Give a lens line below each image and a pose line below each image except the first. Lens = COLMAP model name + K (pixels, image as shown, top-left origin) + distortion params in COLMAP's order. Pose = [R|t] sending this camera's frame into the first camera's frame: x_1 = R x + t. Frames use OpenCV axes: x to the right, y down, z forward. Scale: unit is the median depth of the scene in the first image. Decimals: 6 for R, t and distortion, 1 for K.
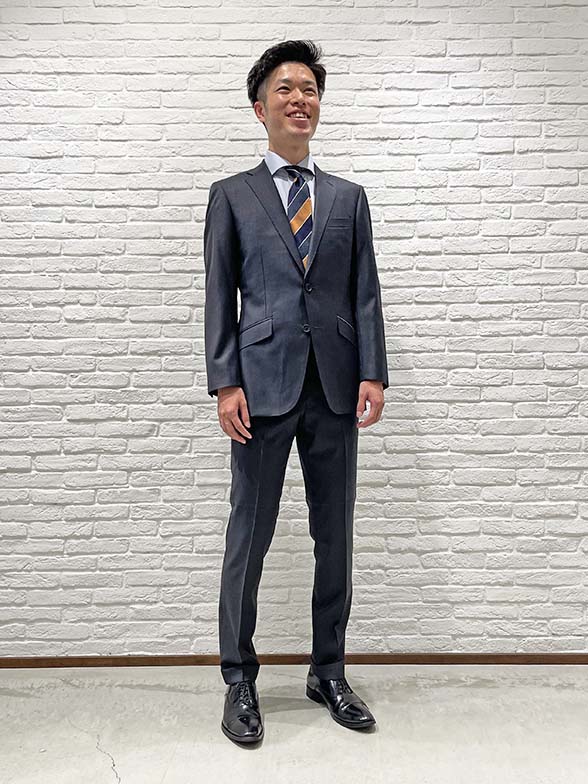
lens RADIAL K [[585.8, 0, 294.0], [0, 585.8, 392.0], [0, 0, 1]] dist [-0.002529, -0.005601]
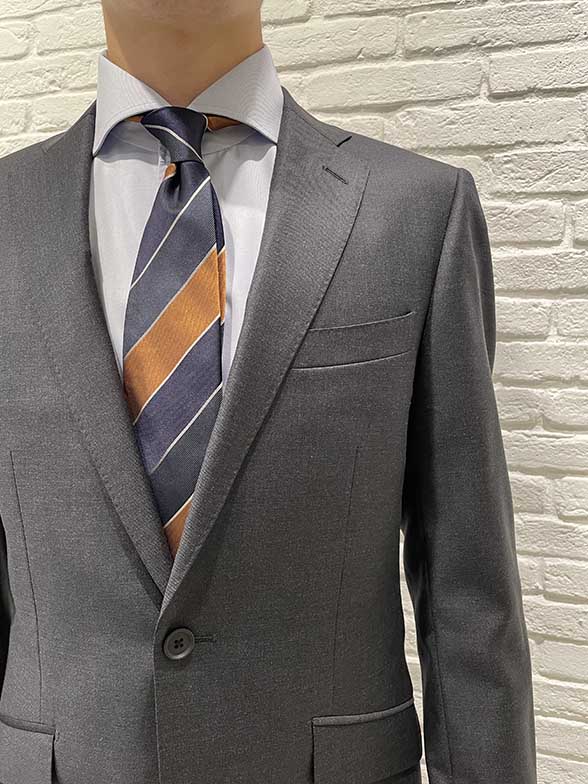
lens RADIAL K [[585.8, 0, 294.0], [0, 585.8, 392.0], [0, 0, 1]] dist [-0.002529, -0.005601]
pose [[0.956877, 0.065621, -0.282983, 0.120915], [-0.031583, 0.991878, 0.123211, -0.291065], [0.288770, -0.108961, 0.951178, 0.741723]]
